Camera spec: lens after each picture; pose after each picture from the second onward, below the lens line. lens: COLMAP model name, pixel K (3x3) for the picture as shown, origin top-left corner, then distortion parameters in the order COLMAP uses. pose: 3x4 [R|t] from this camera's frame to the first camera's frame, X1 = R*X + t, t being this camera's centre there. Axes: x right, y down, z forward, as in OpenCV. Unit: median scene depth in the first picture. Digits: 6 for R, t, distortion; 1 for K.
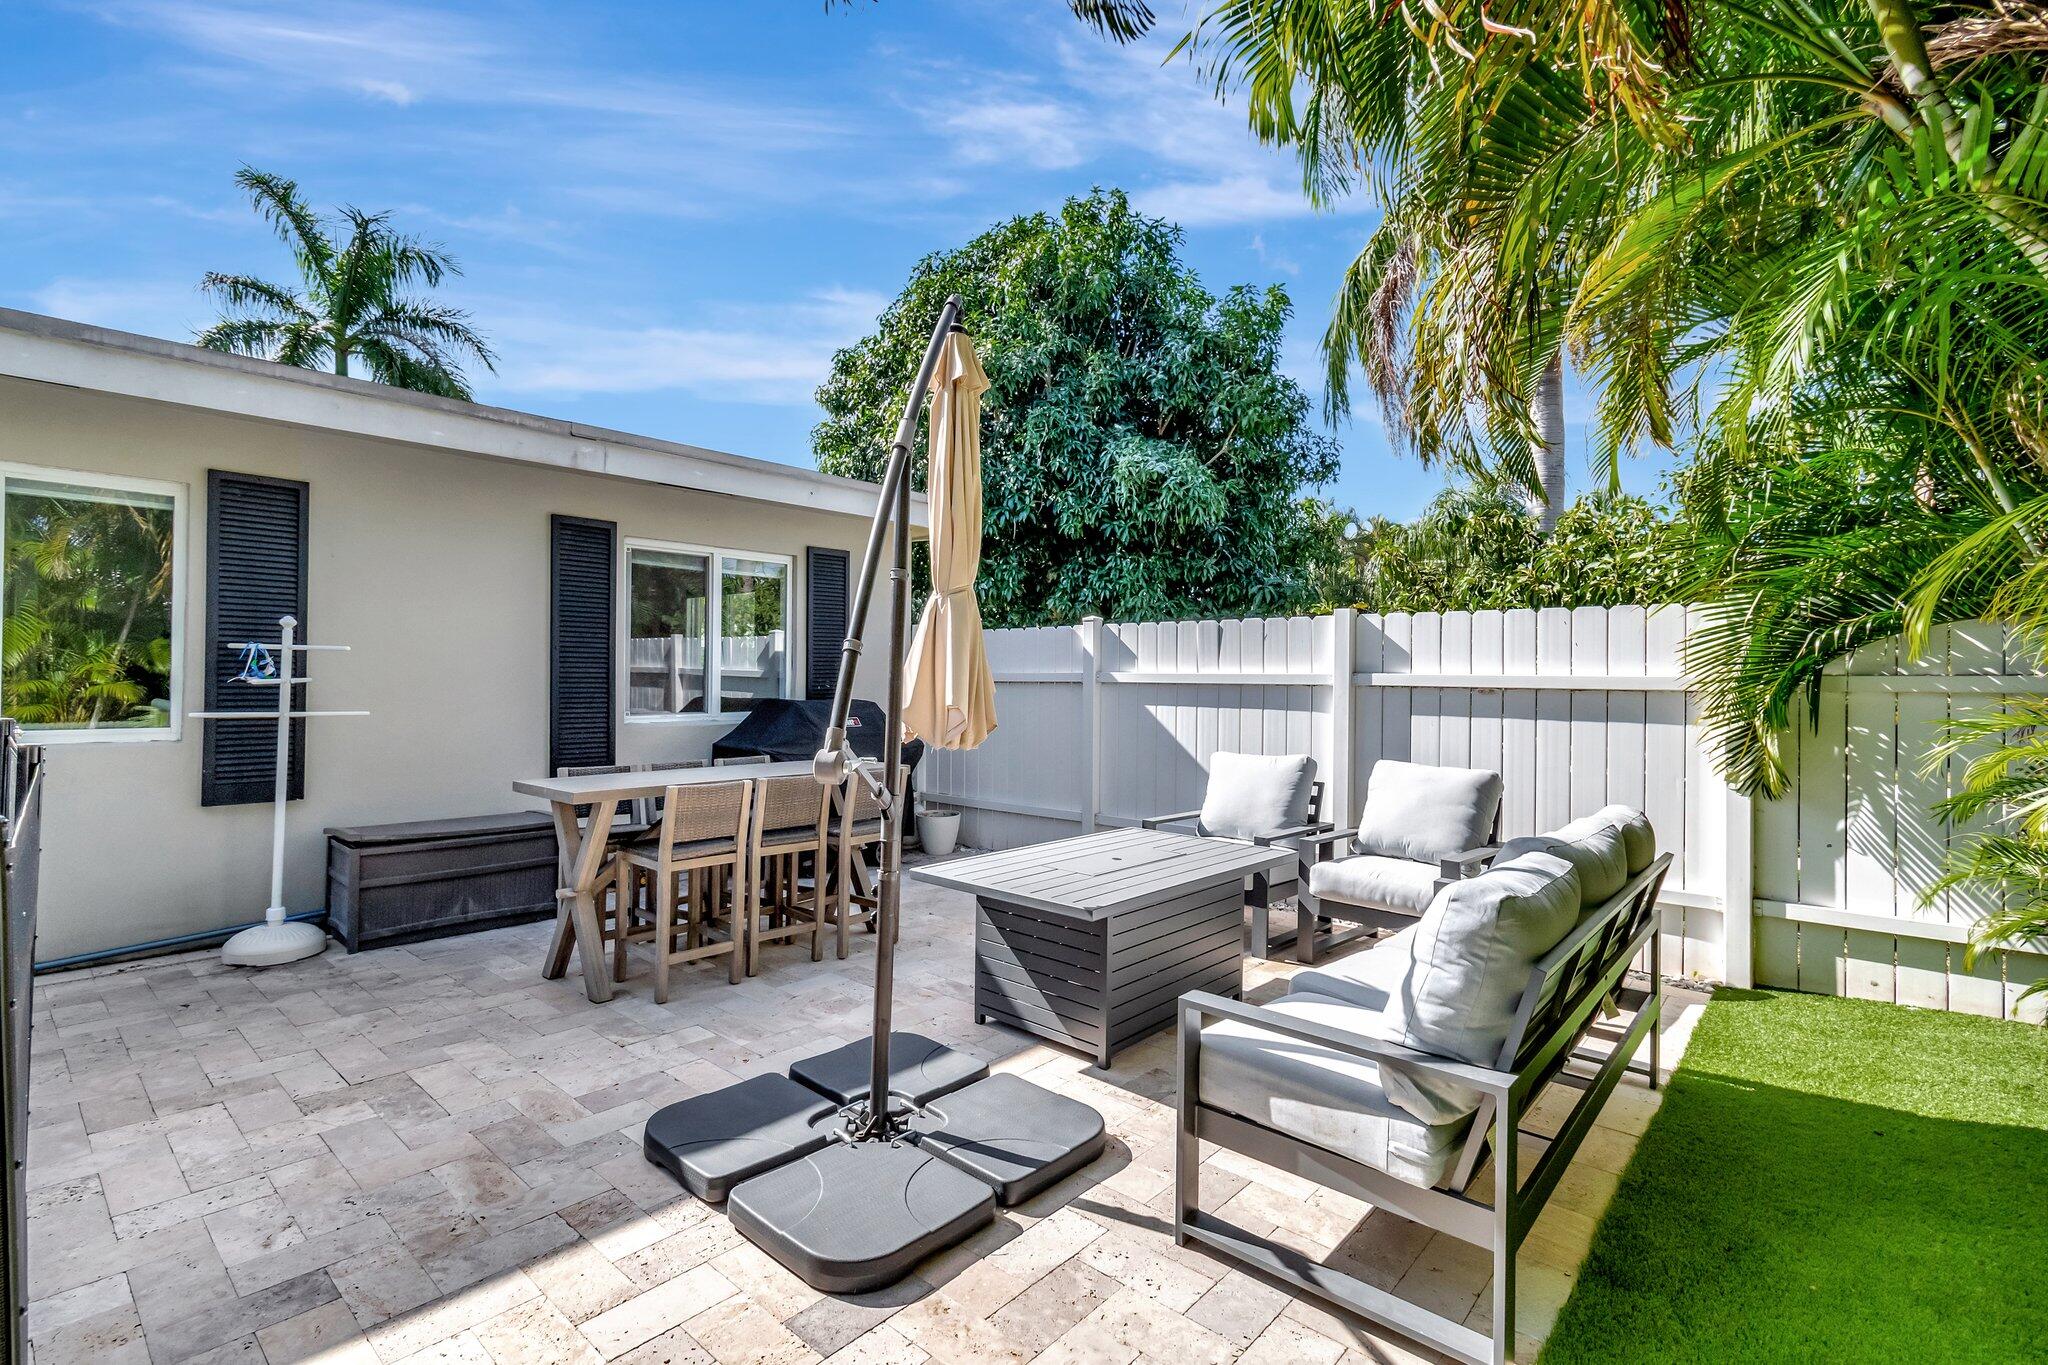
lens RADIAL K [[911.4, 0, 1018.9], [0, 911.4, 672.7], [0, 0, 1]] dist [0.001272, -0.001000]
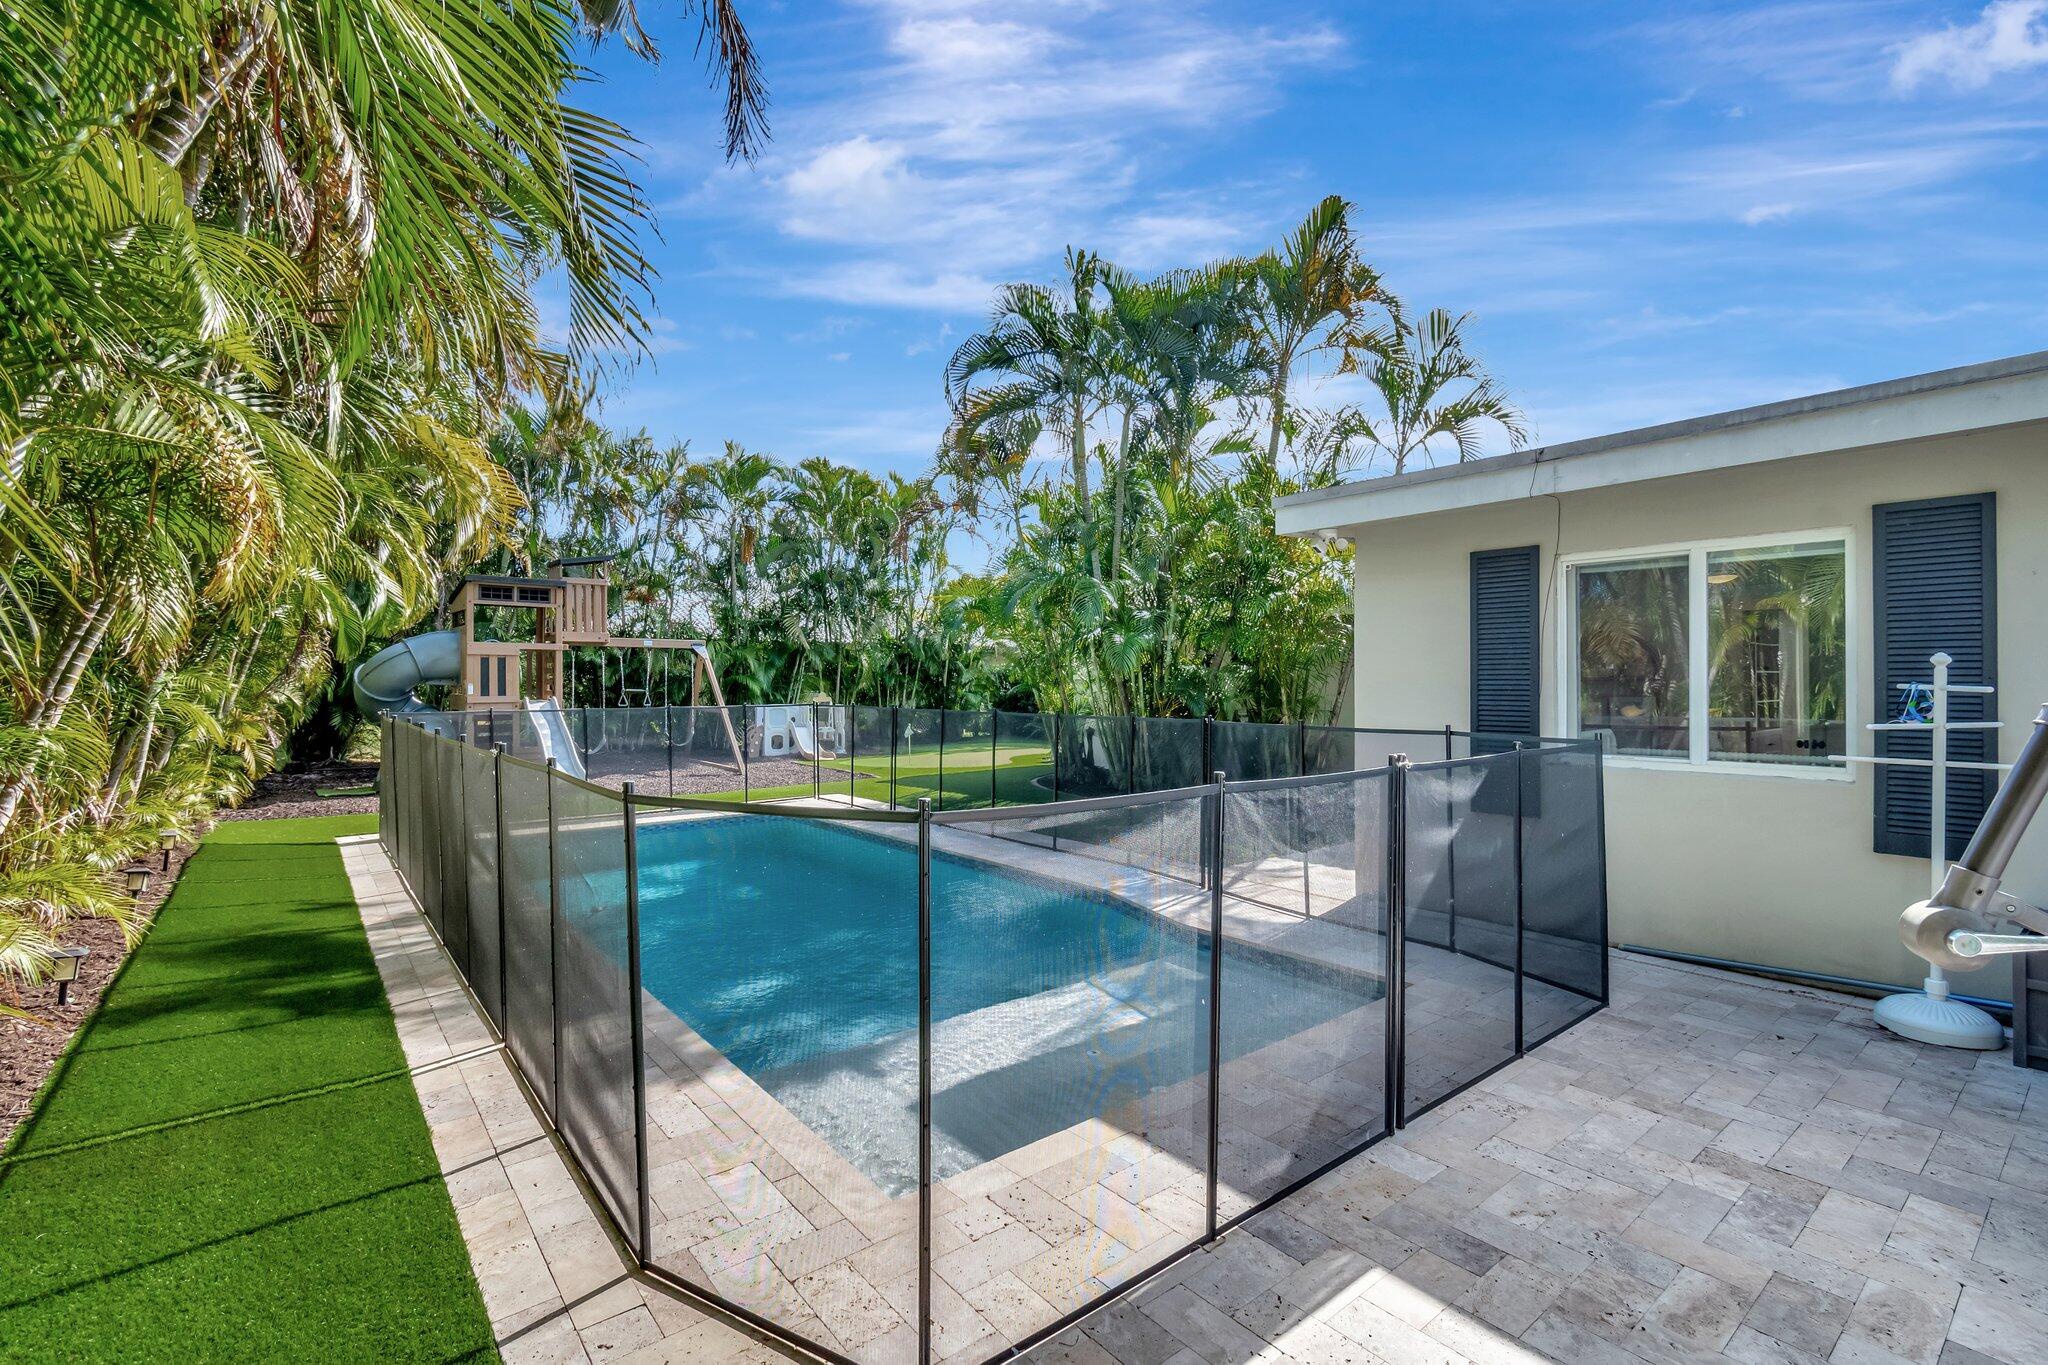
lens RADIAL K [[911.4, 0, 1019.5], [0, 911.4, 694.0], [0, 0, 1]] dist [0.001272, -0.001000]
pose [[-0.161262, -0.003771, -0.986904, 0.225627], [0.005574, 0.999973, -0.004732, -0.024148], [0.986896, -0.006265, -0.161237, 0.277549]]
